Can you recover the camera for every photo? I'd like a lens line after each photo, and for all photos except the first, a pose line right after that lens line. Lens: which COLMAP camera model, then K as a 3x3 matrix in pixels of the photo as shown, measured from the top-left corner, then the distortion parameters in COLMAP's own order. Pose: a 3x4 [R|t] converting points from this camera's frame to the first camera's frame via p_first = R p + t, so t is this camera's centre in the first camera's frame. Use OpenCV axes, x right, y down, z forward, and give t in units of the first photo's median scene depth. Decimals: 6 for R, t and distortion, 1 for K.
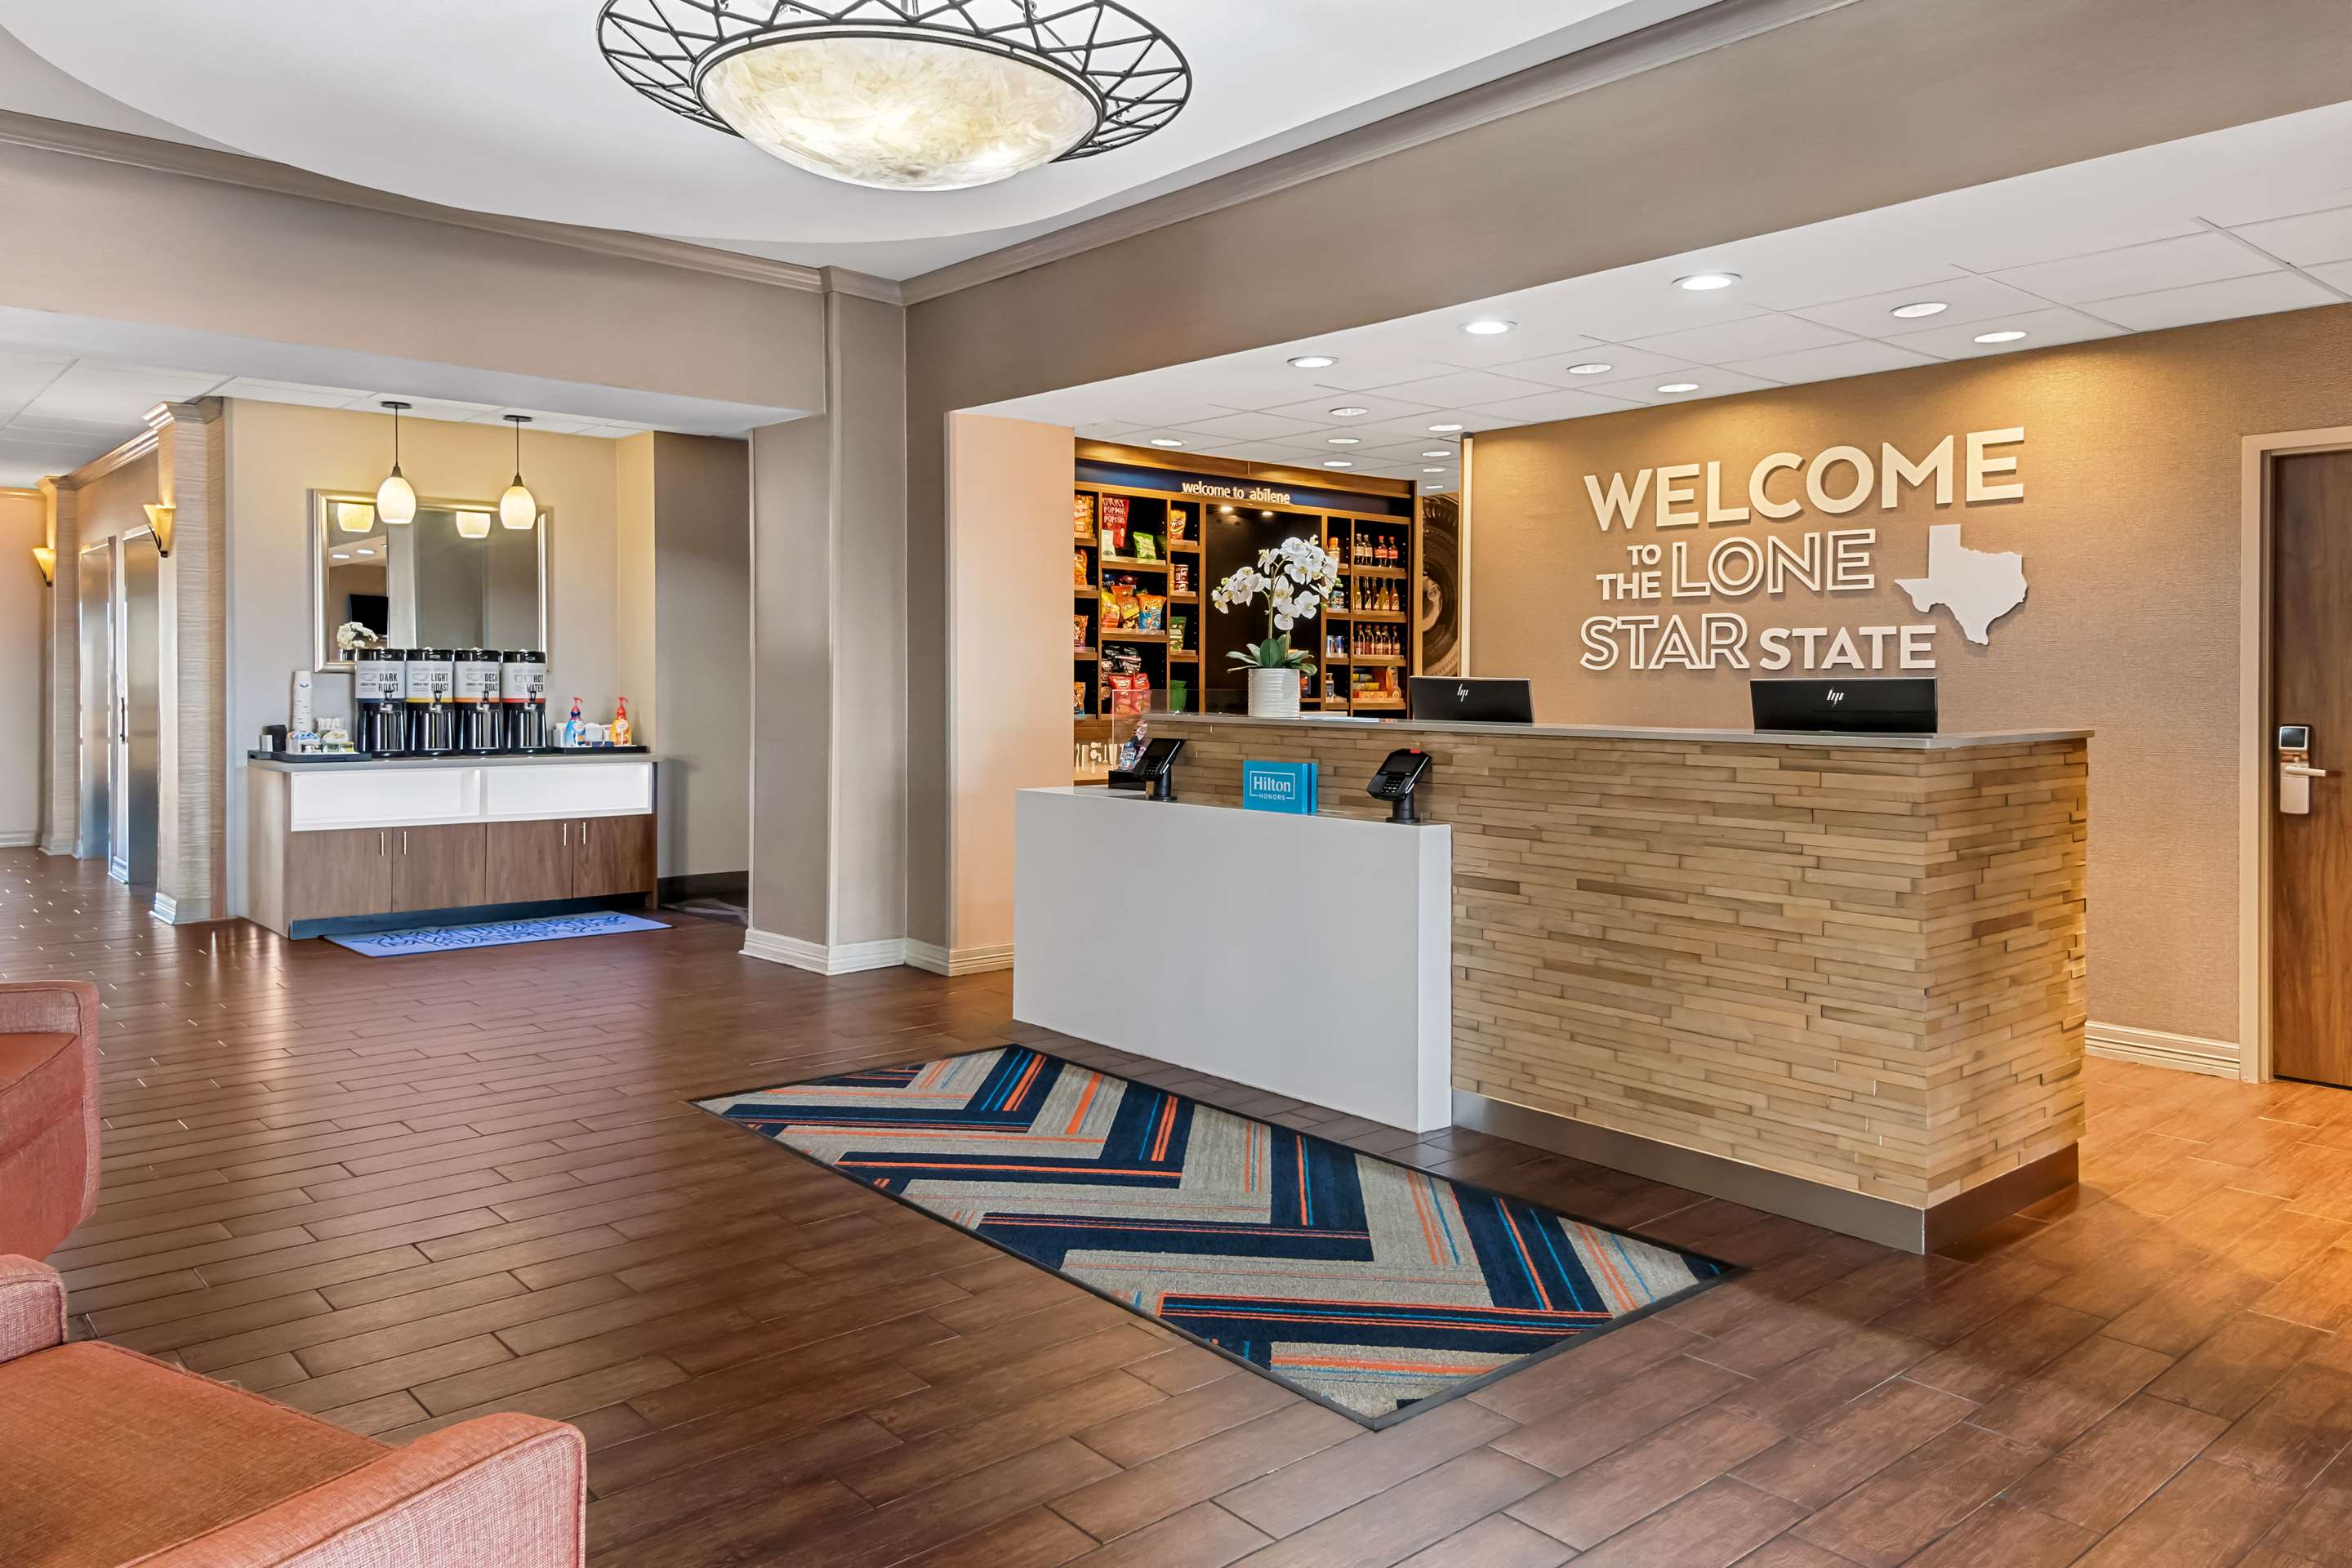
lens RADIAL K [[1598.7, 0, 1177.3], [0, 1598.7, 683.6], [0, 0, 1]] dist [0.056909, -0.000057]
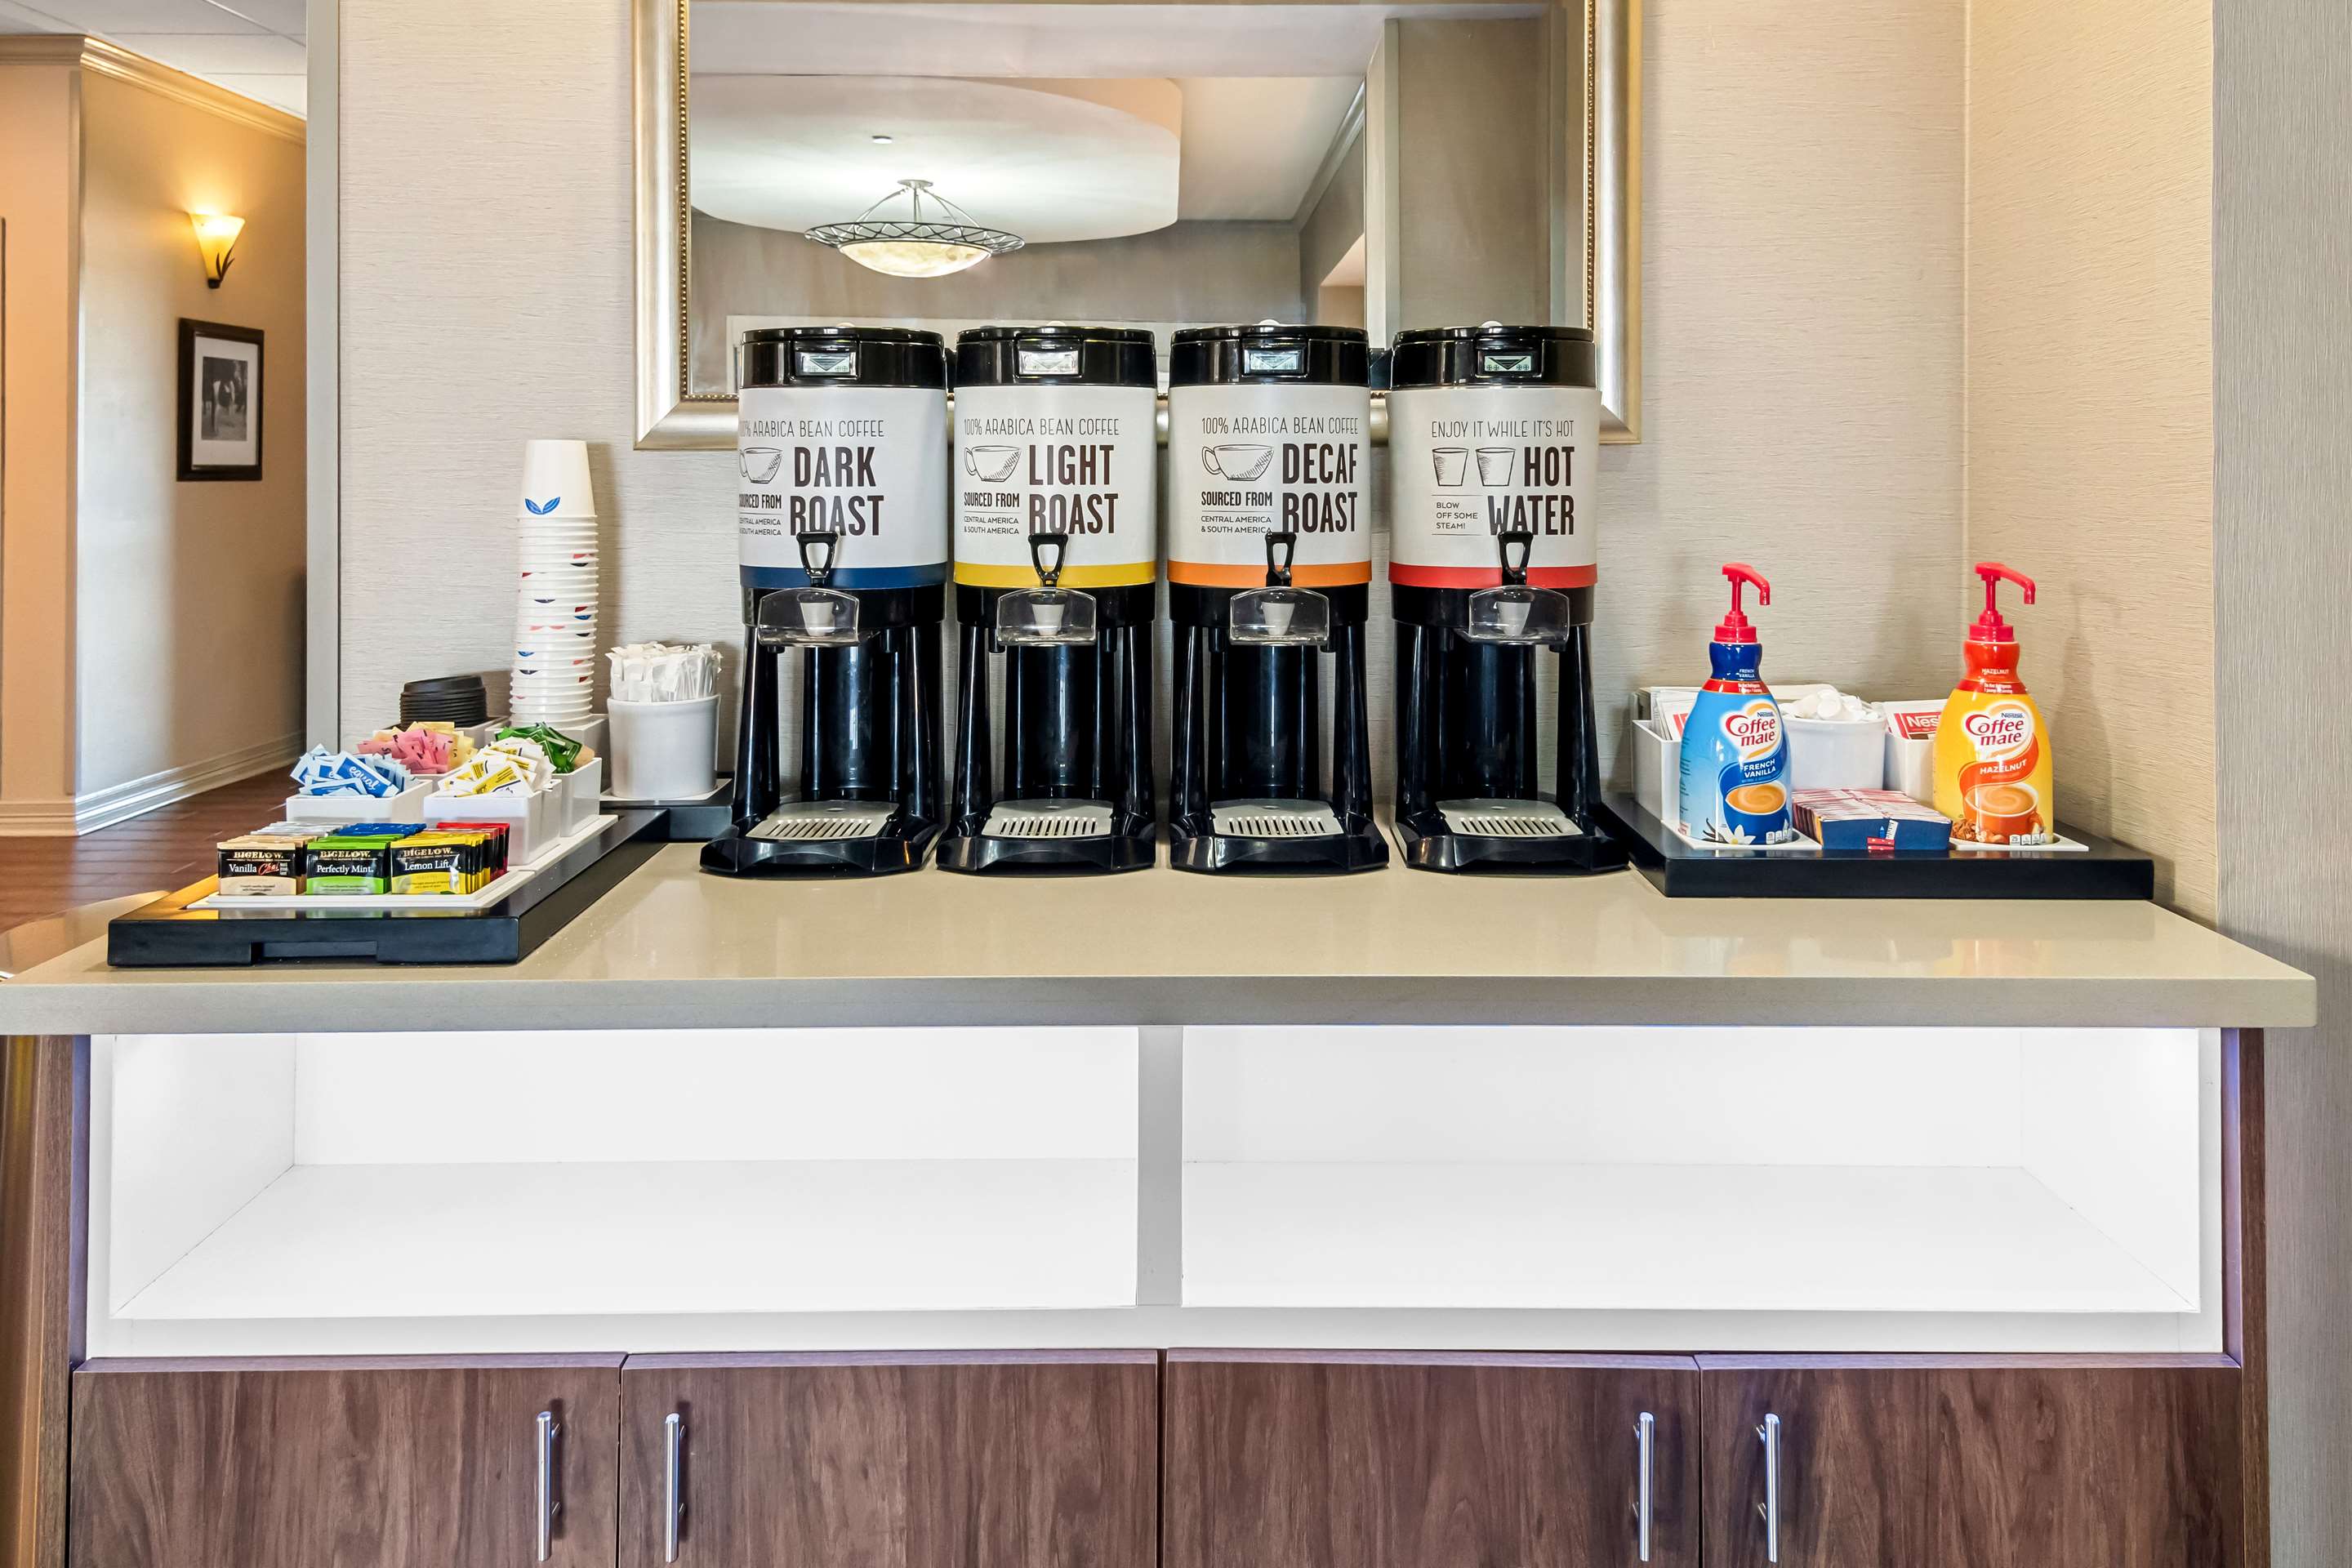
lens RADIAL K [[1594.9, 0, 1175.2], [0, 1594.9, 720.0], [0, 0, 1]] dist [0.051950, -0.004178]
pose [[0.763616, 0.087847, -0.639667, -0.353654], [0.004870, 0.989889, 0.141758, -0.000462], [0.645653, -0.111364, 0.755467, 0.949514]]
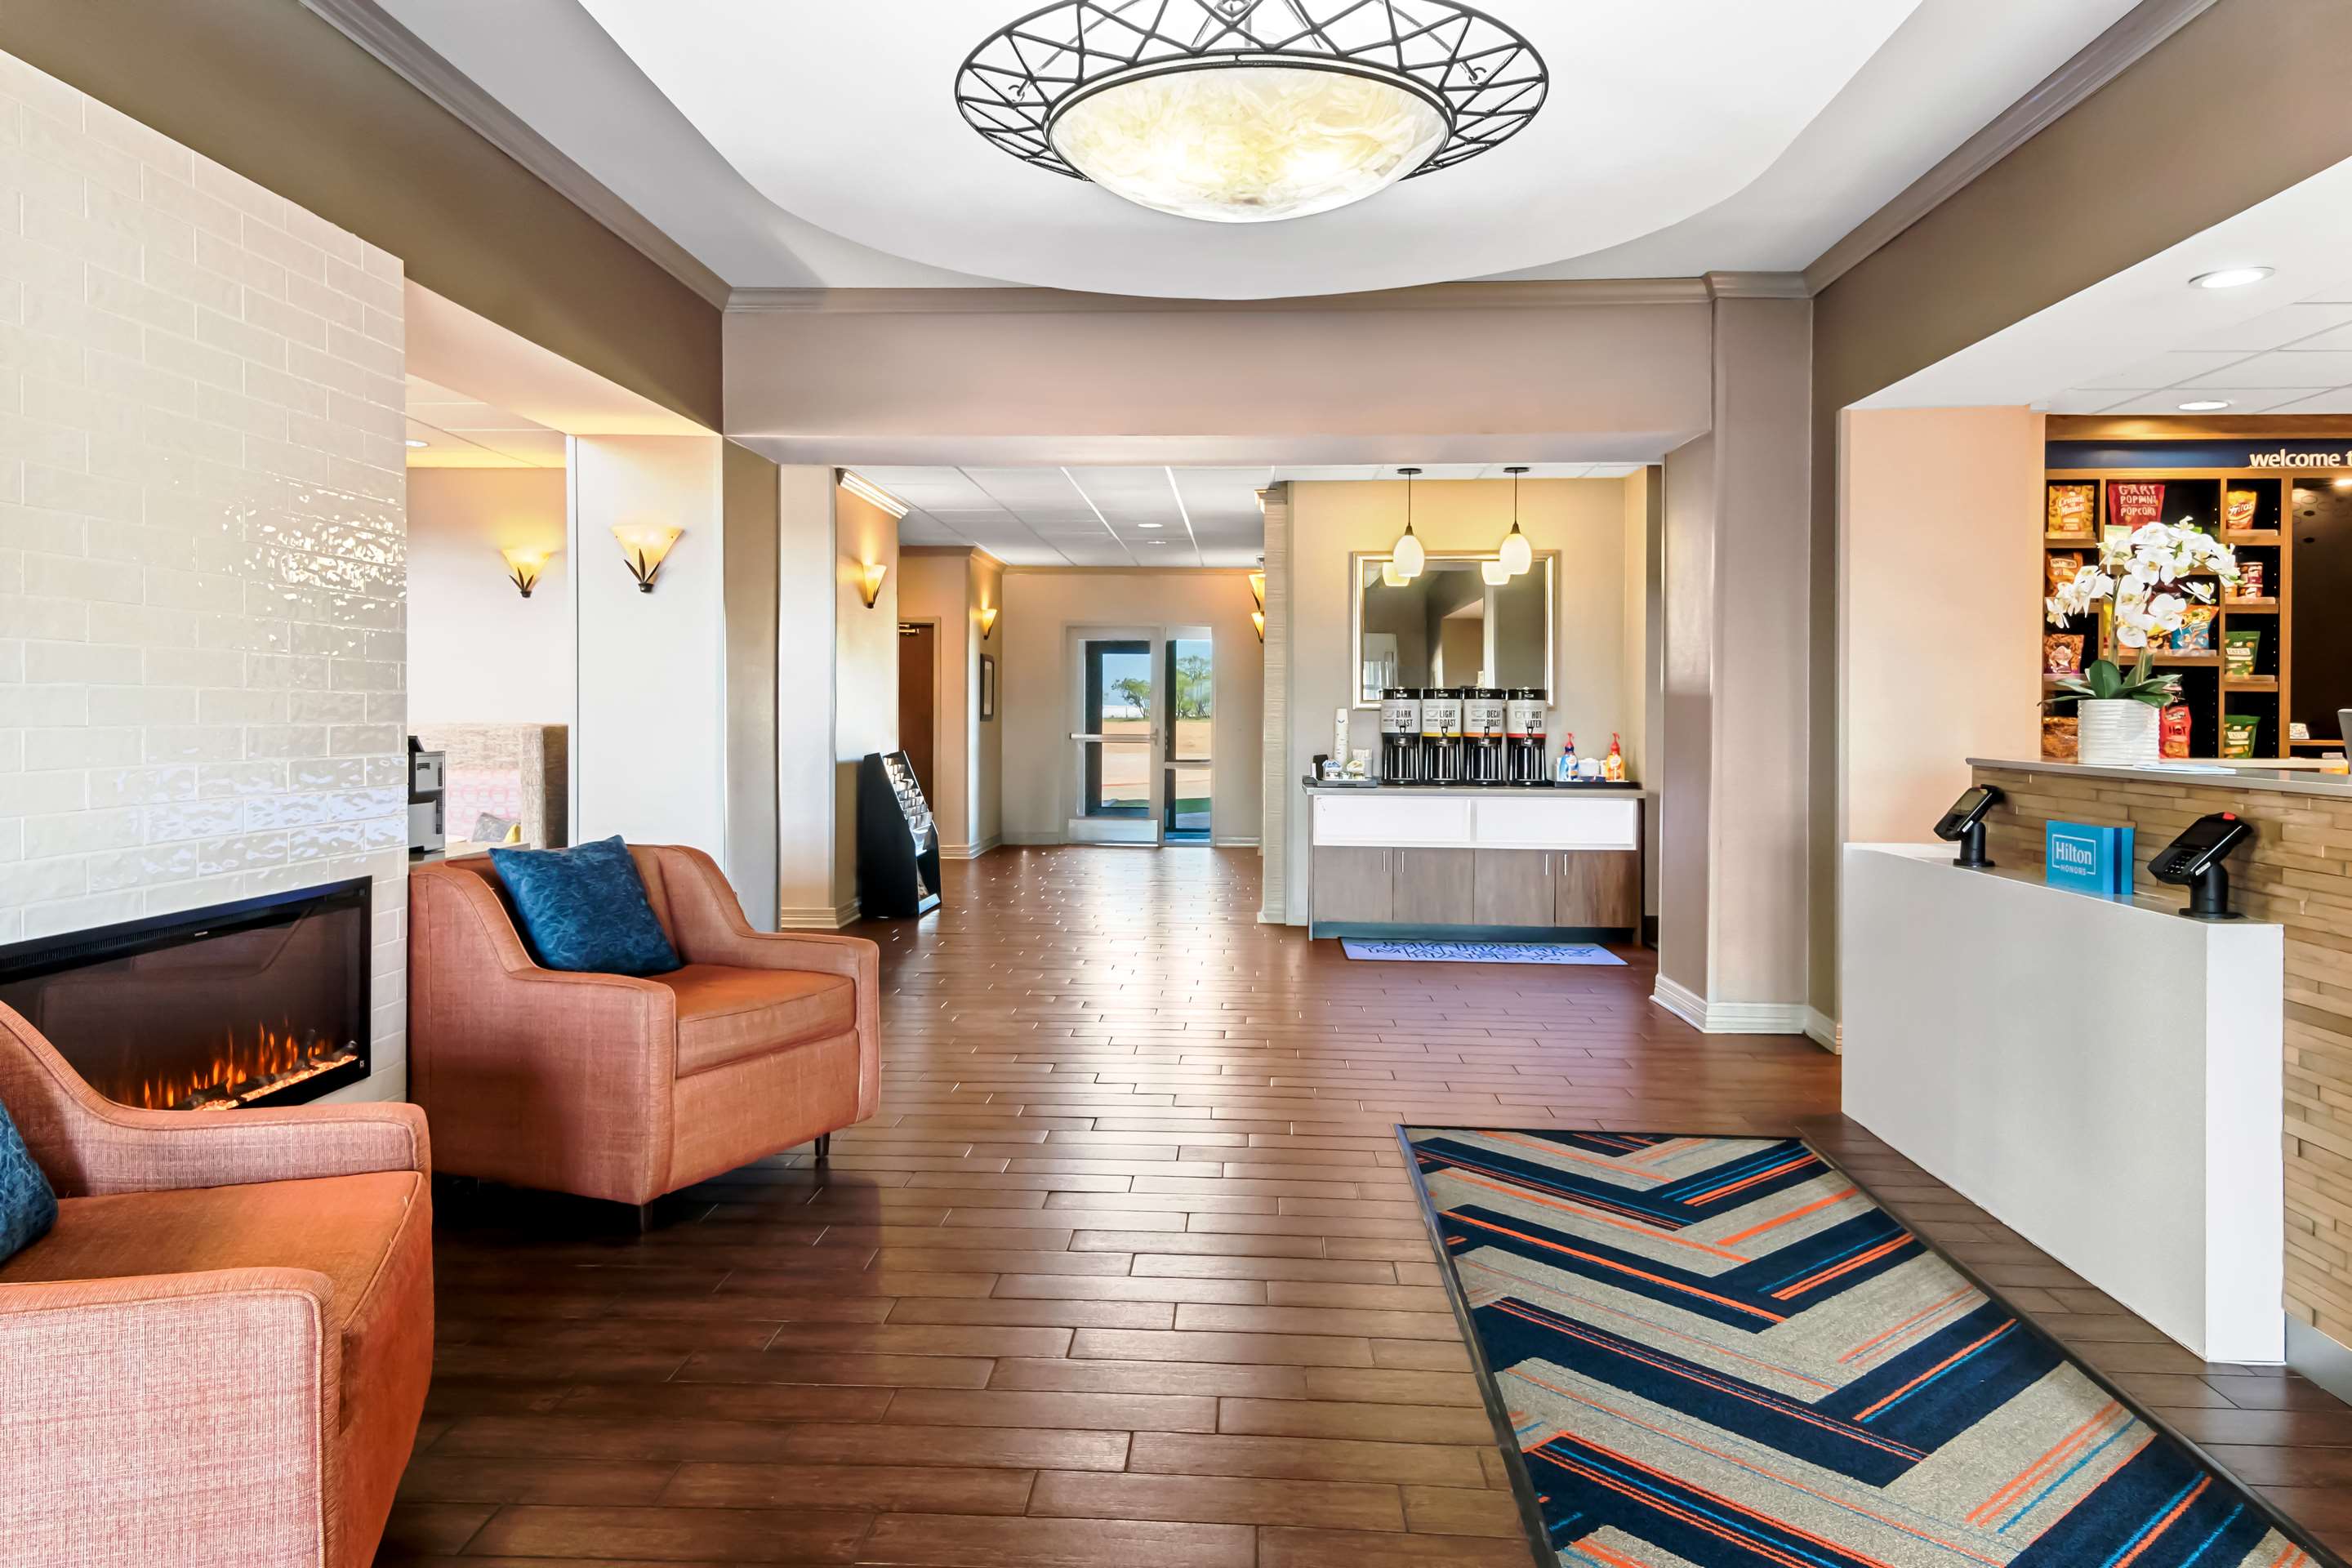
lens RADIAL K [[1594.9, 0, 1175.2], [0, 1594.9, 720.0], [0, 0, 1]] dist [0.051950, -0.004178]
pose [[0.723843, 0.000283, -0.689964, 0.175095], [0.000125, 1.000000, 0.000541, -0.000322], [0.689964, -0.000477, 0.723843, 0.095322]]
